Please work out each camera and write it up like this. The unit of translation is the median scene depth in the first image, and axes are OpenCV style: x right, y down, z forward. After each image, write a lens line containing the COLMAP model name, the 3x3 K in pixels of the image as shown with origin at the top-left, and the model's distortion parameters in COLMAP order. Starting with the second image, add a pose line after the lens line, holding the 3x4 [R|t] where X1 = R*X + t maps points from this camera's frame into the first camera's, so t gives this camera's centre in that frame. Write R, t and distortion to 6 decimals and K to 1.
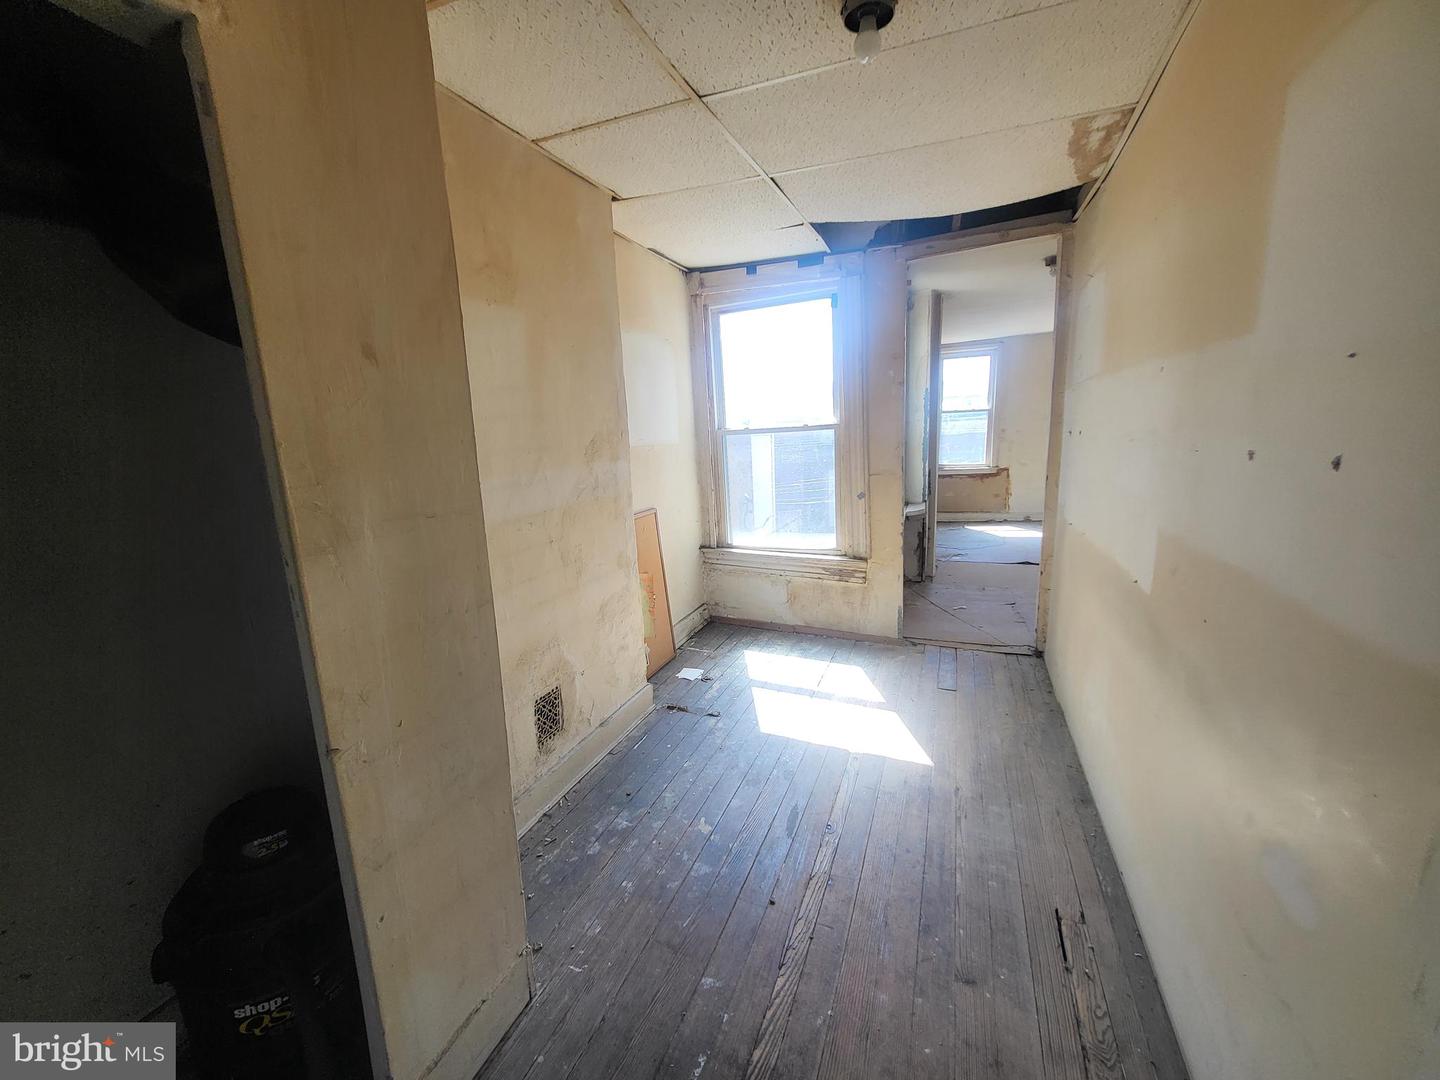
lens RADIAL K [[589.0, 0, 713.4], [0, 589.0, 543.7], [0, 0, 1]] dist [0.001120, 0.000038]
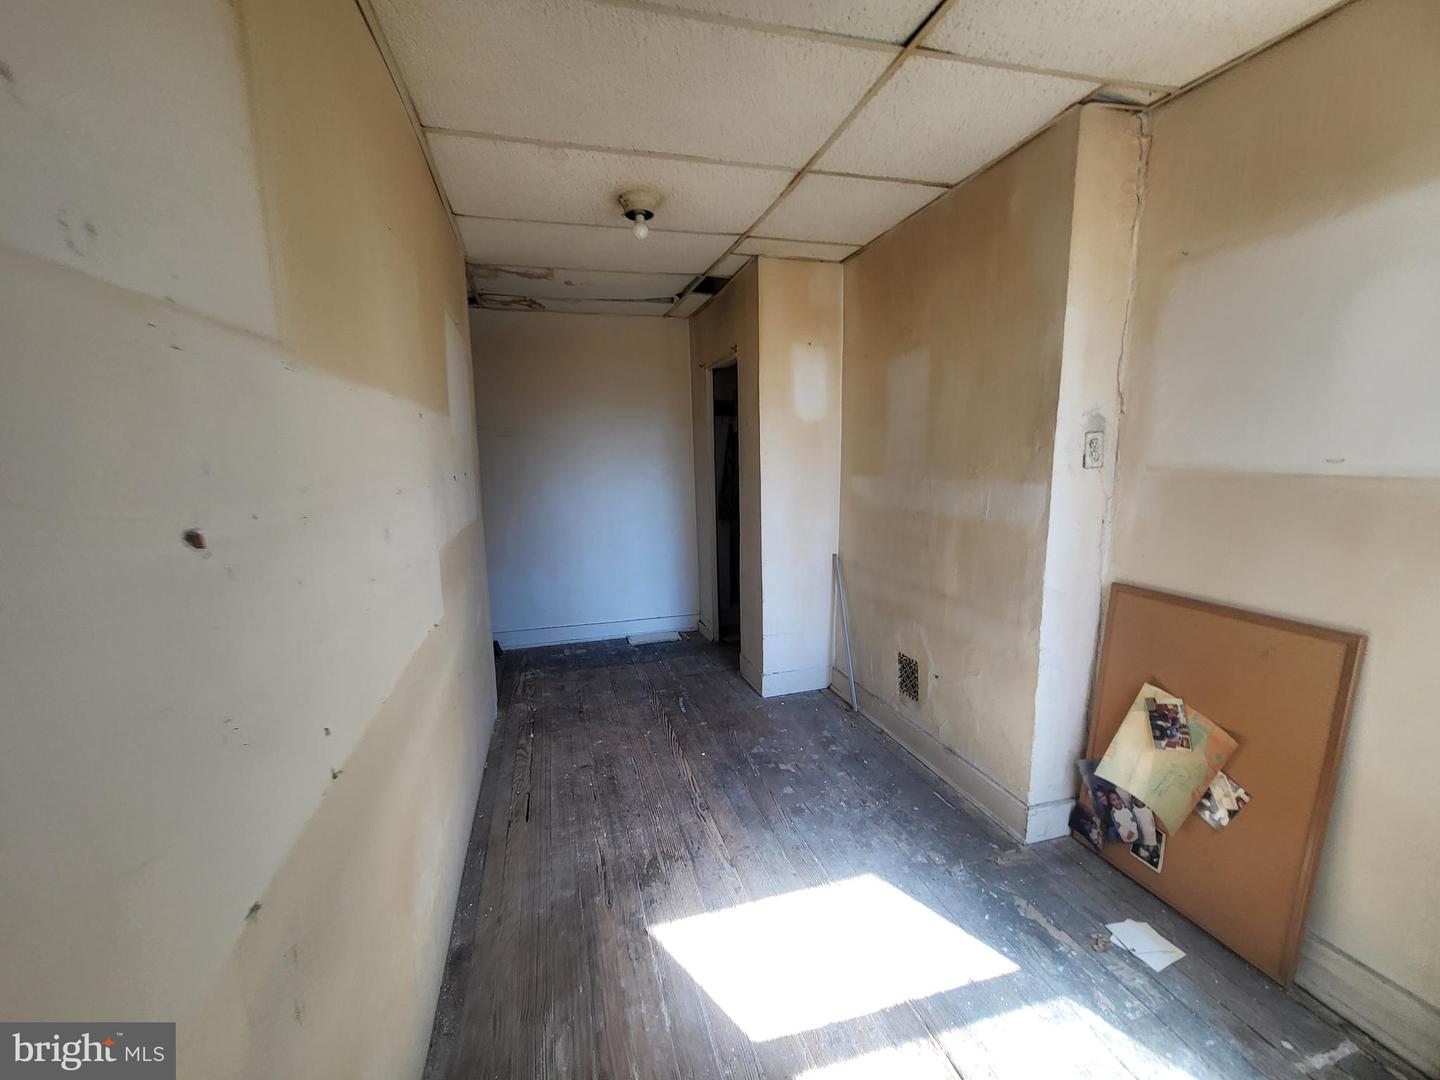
lens RADIAL K [[589.0, 0, 713.4], [0, 589.0, 543.7], [0, 0, 1]] dist [0.001120, 0.000038]
pose [[-0.787092, 0.144058, -0.599777, 0.708015], [-0.076090, 0.942245, 0.326168, -0.324556], [0.612124, 0.302361, -0.730672, 1.507486]]
